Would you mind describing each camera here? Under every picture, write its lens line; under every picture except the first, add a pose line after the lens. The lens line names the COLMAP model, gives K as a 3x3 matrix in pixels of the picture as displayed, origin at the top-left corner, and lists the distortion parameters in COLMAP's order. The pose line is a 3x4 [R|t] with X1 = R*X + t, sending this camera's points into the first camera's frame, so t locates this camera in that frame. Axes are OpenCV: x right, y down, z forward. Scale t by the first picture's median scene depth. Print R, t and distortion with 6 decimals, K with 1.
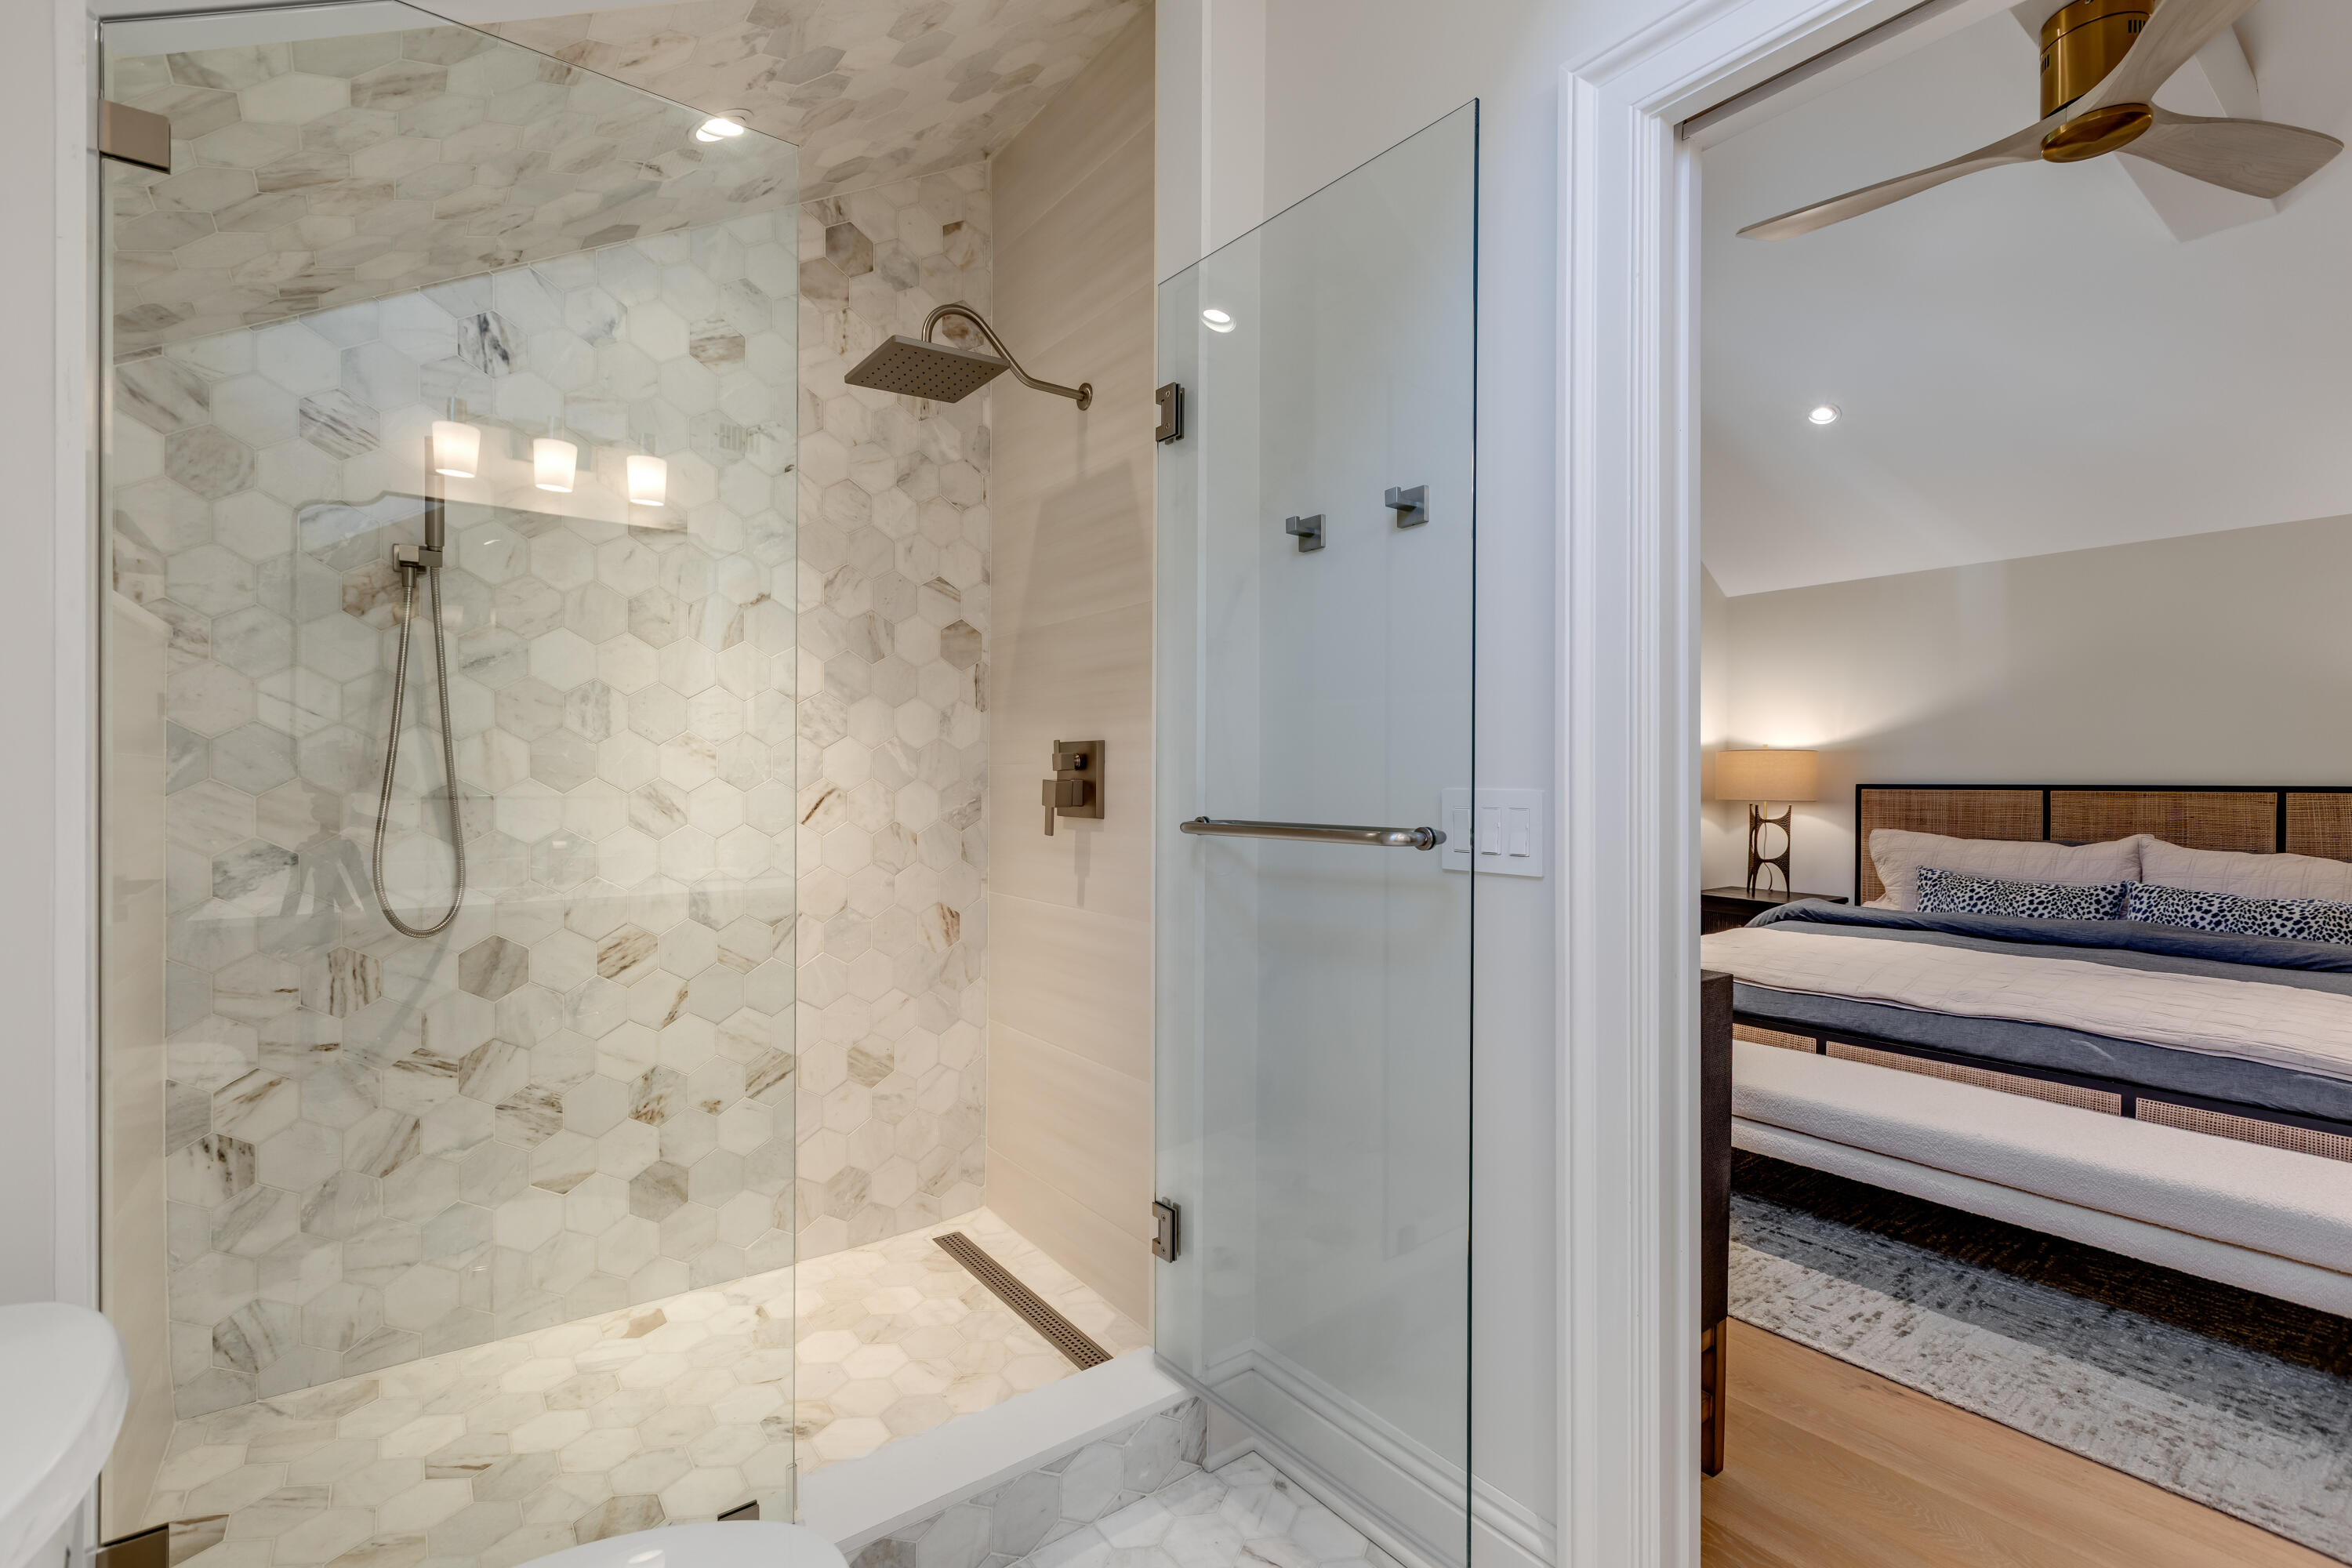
lens RADIAL K [[1051.4, 0, 1166.6], [0, 1051.4, 777.5], [0, 0, 1]] dist [0.002094, -0.000305]
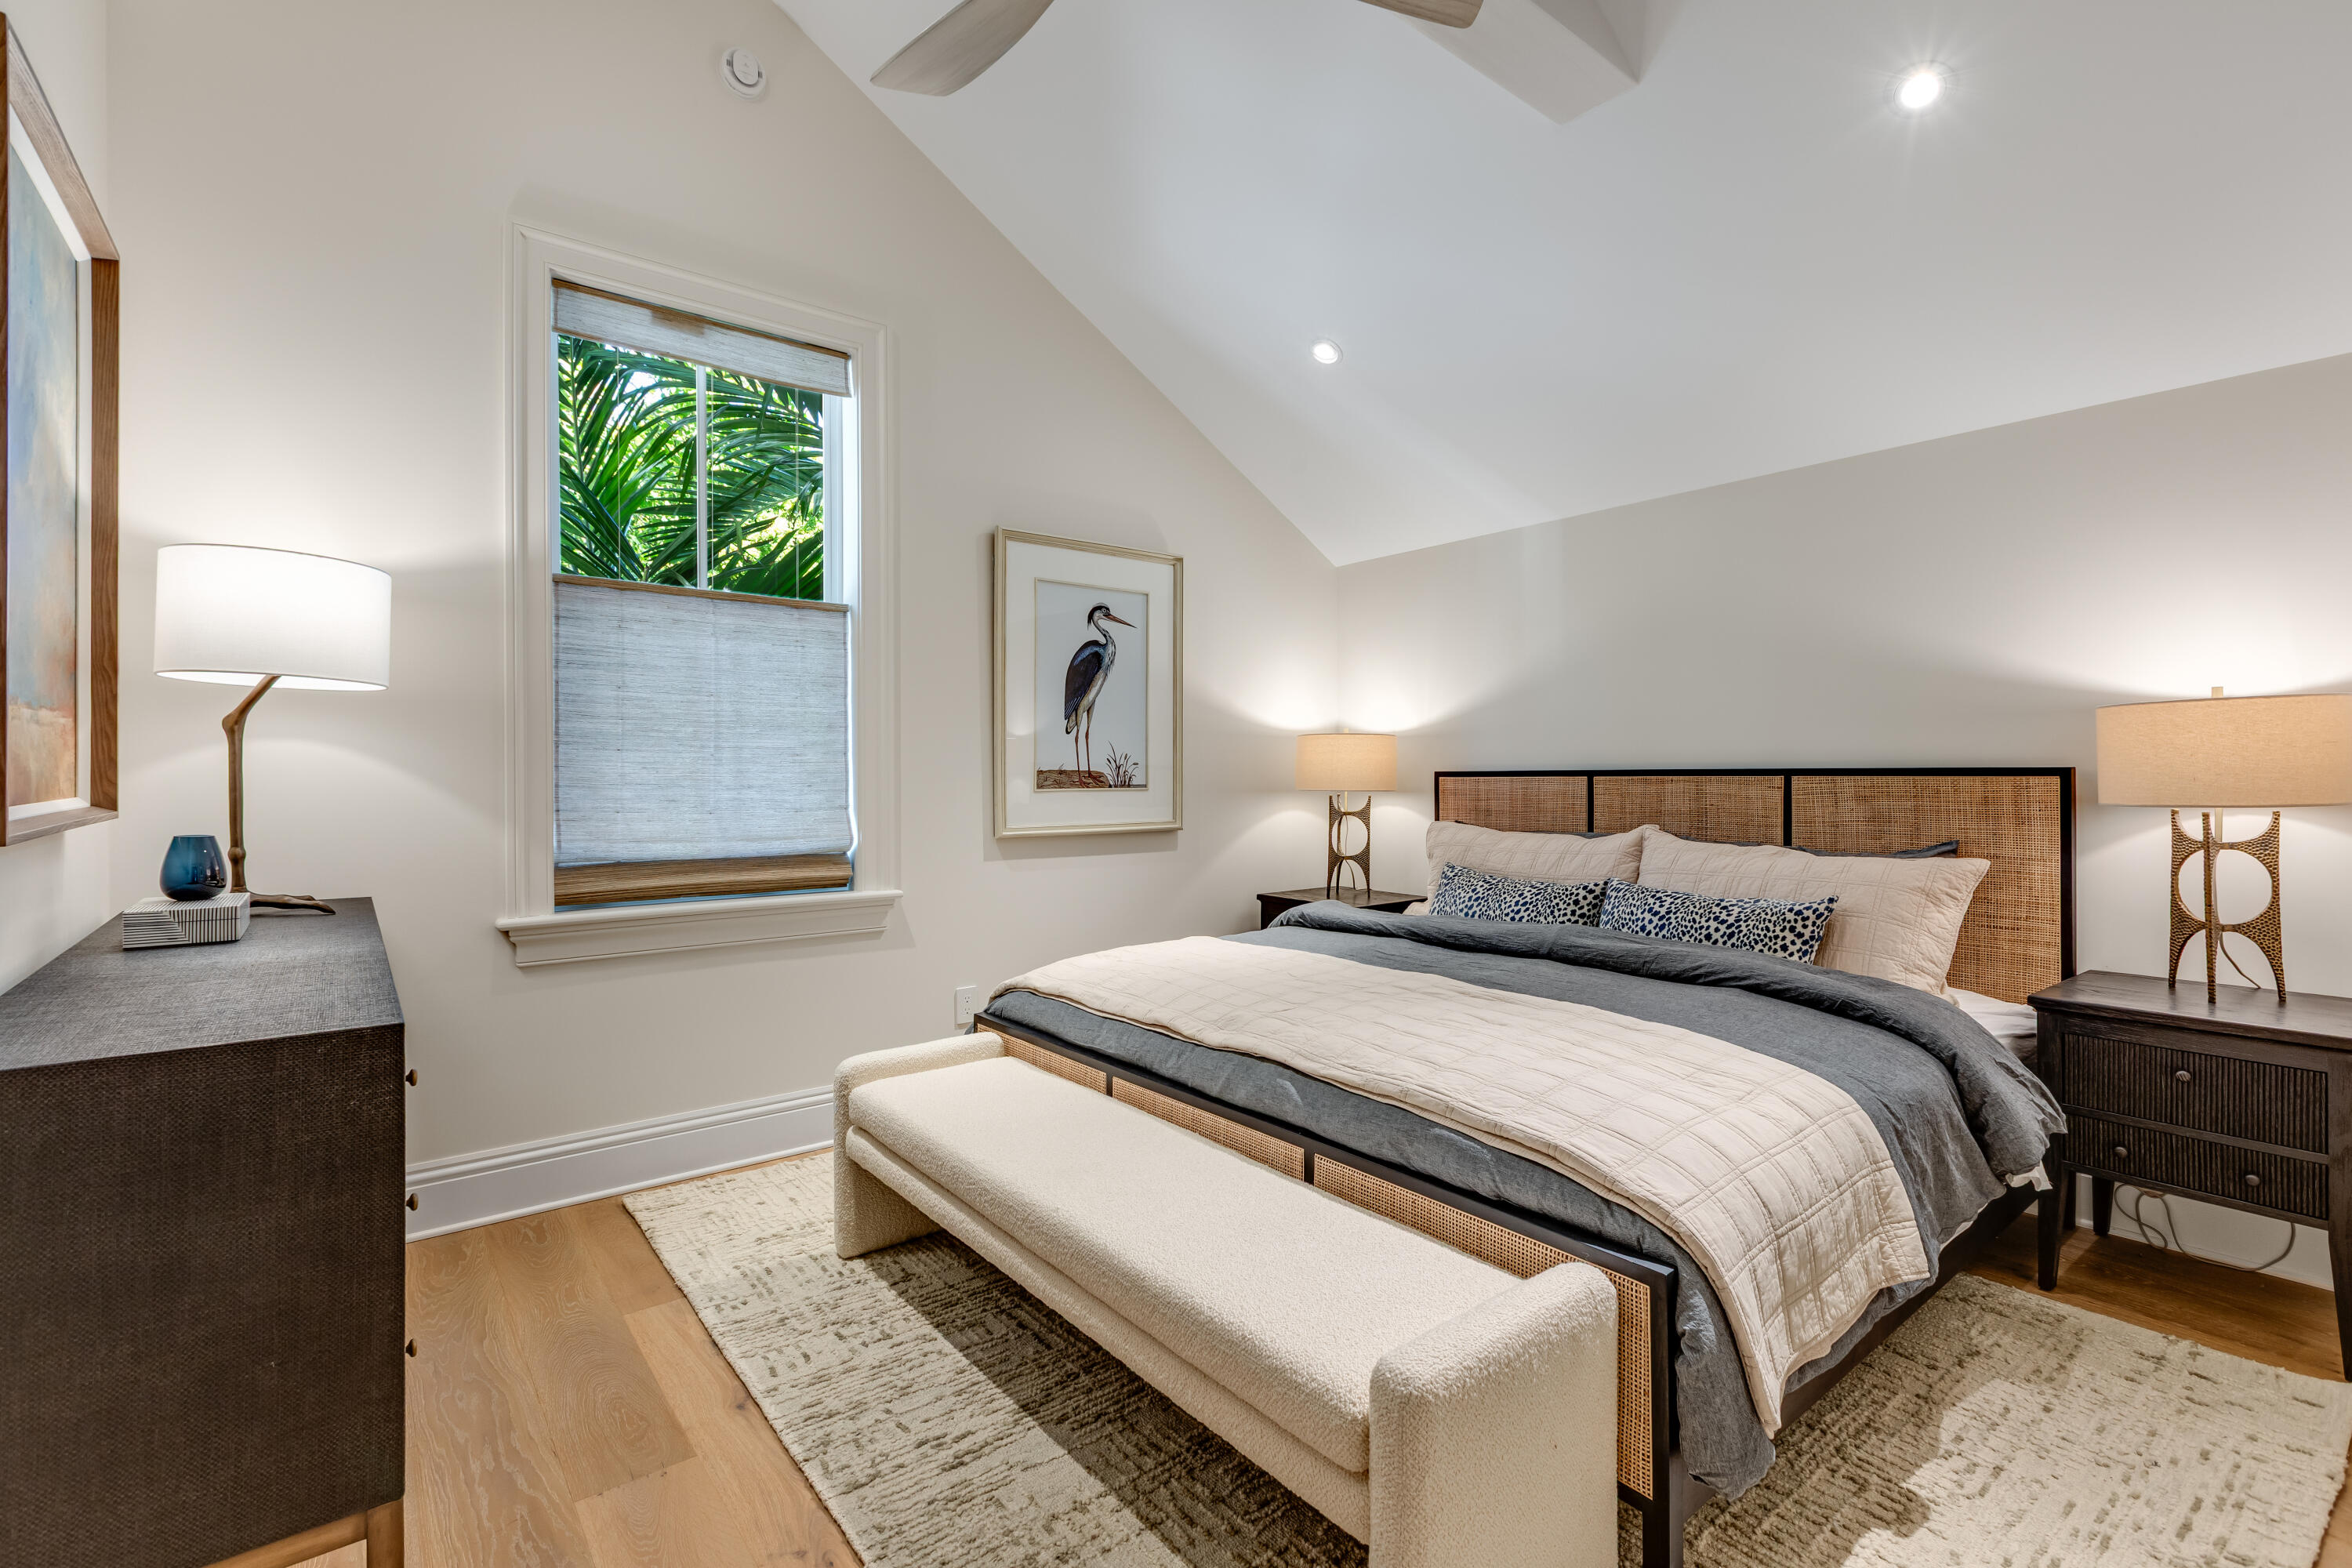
lens RADIAL K [[1051.4, 0, 1166.6], [0, 1051.4, 777.5], [0, 0, 1]] dist [0.002094, -0.000305]
pose [[0.999747, -0.006505, 0.021547, 0.497794], [0.006479, 0.999978, 0.001280, 0.010645], [-0.021555, -0.001140, 0.999767, 0.128344]]
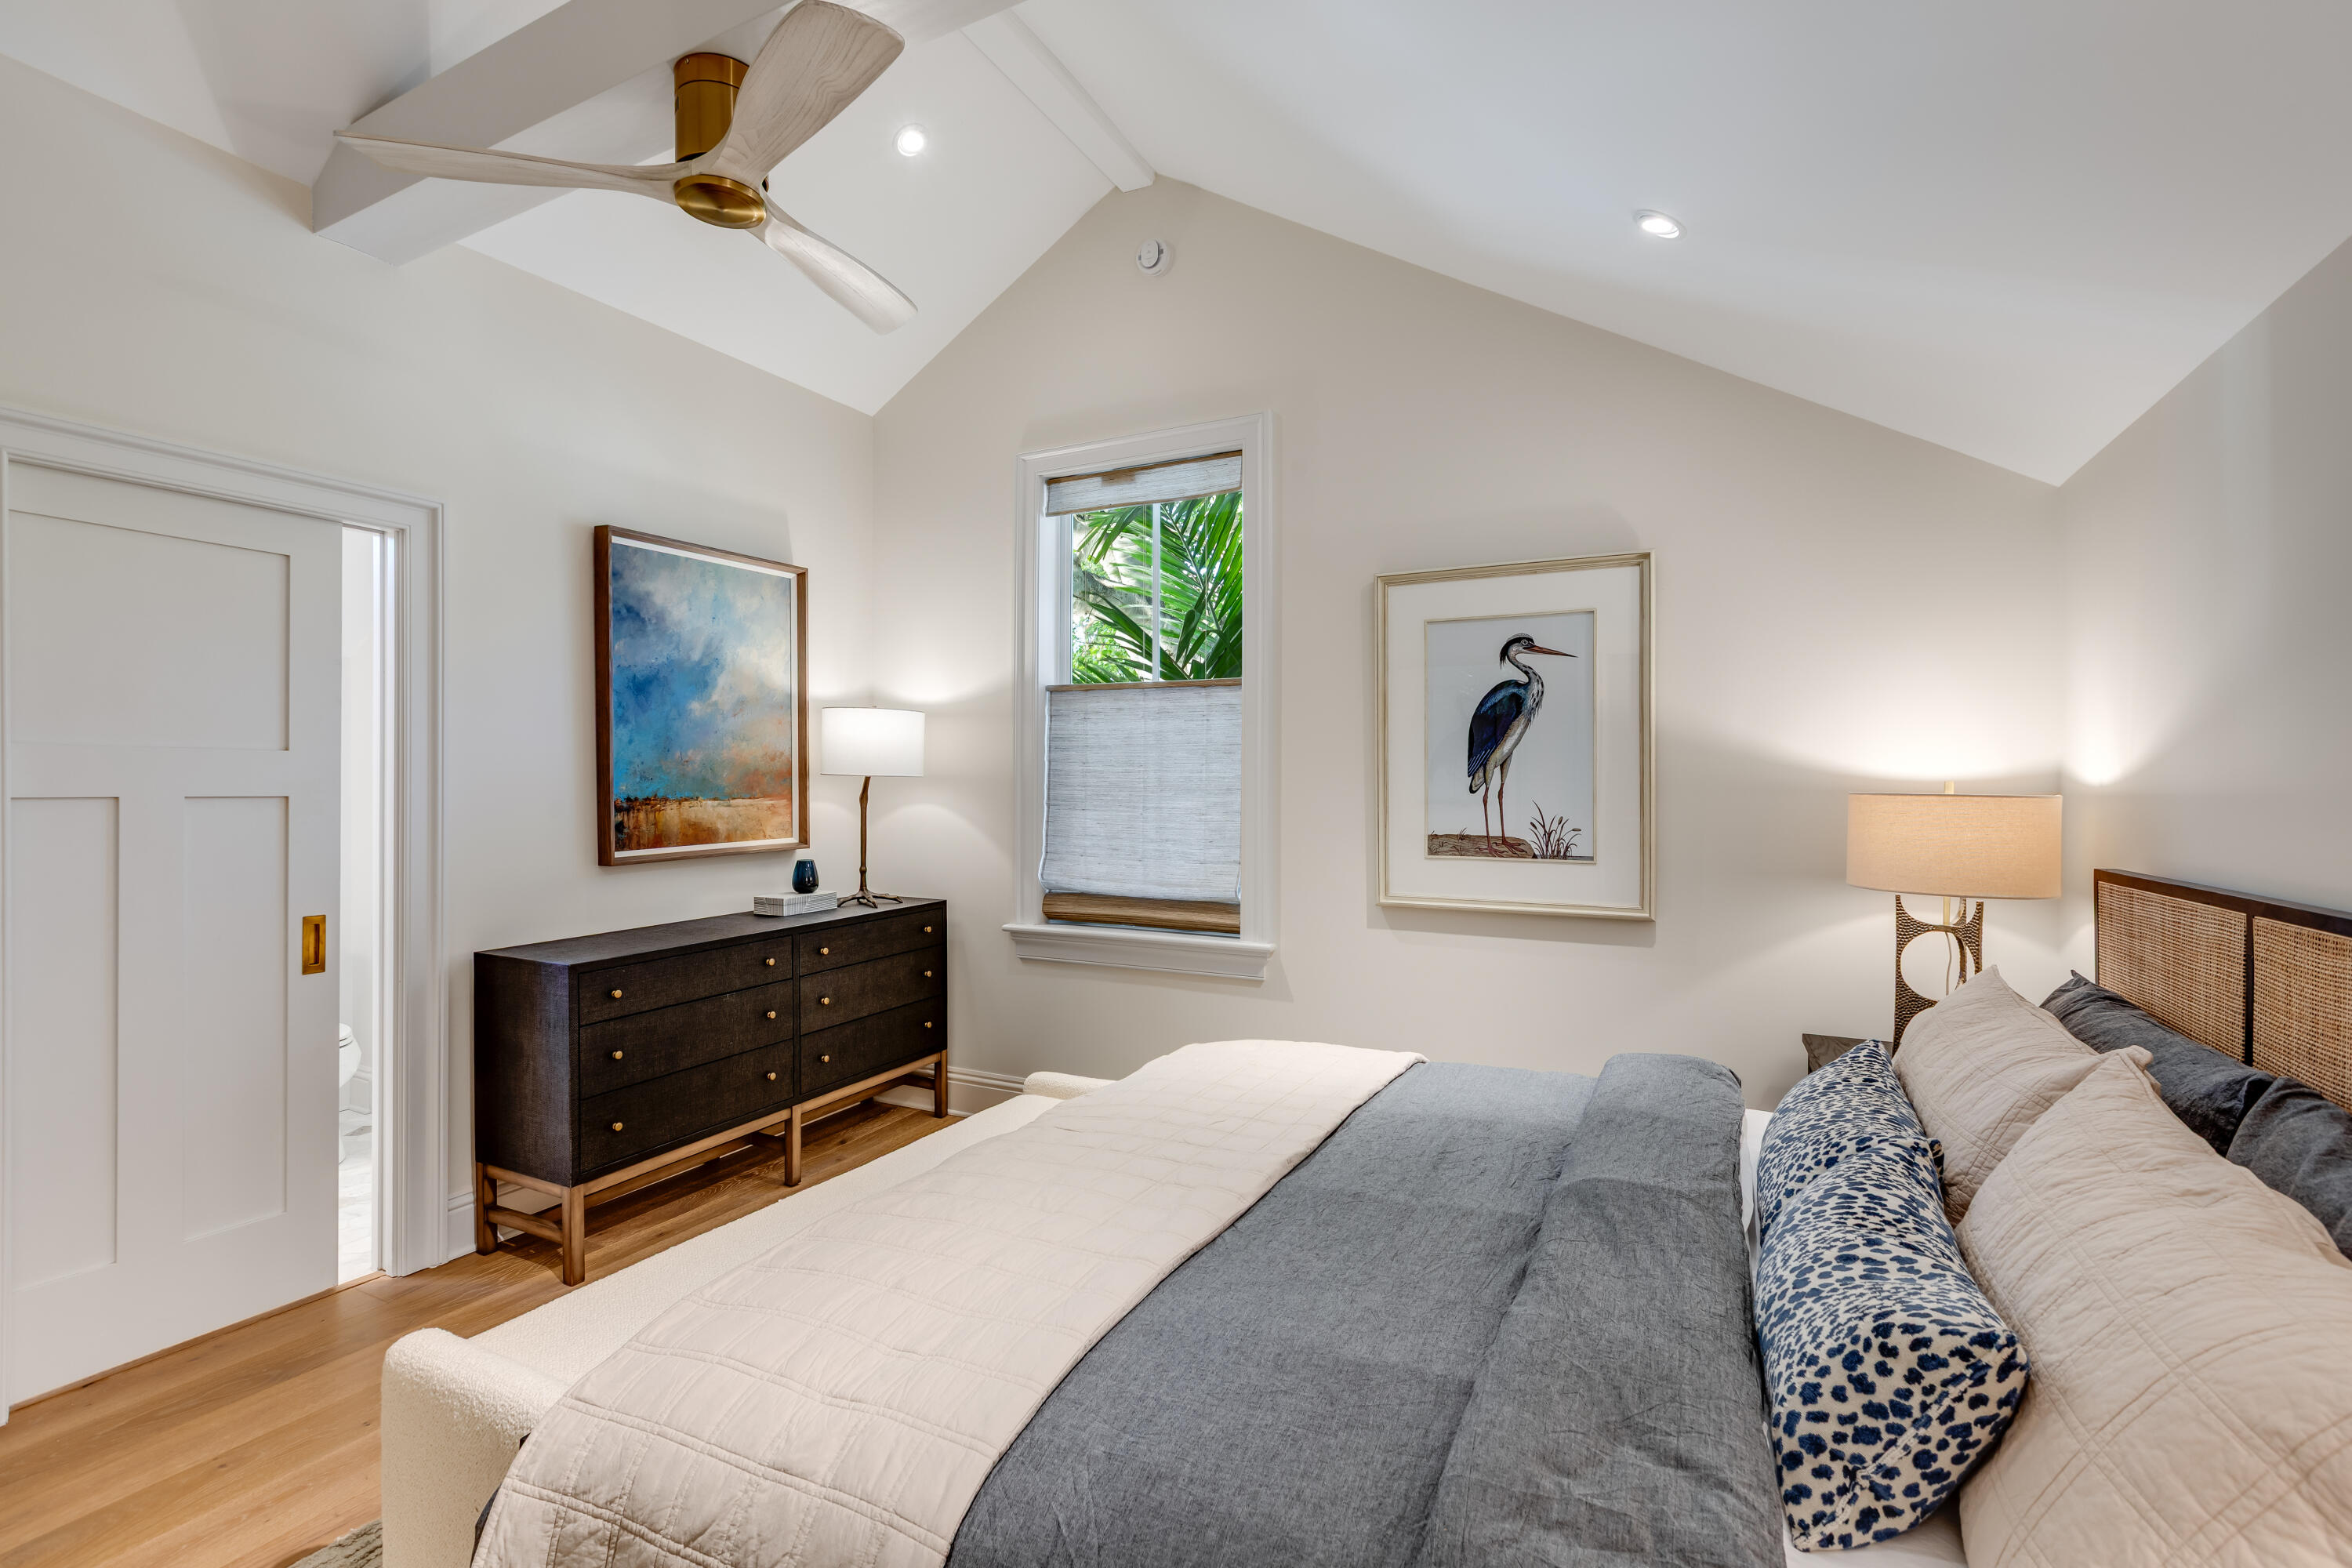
lens RADIAL K [[1051.4, 0, 1166.6], [0, 1051.4, 777.5], [0, 0, 1]] dist [0.002094, -0.000305]
pose [[0.440867, -0.005947, -0.897553, 1.091635], [-0.002963, 0.999963, -0.008081, -0.035499], [0.897568, 0.006222, 0.440833, 0.528147]]
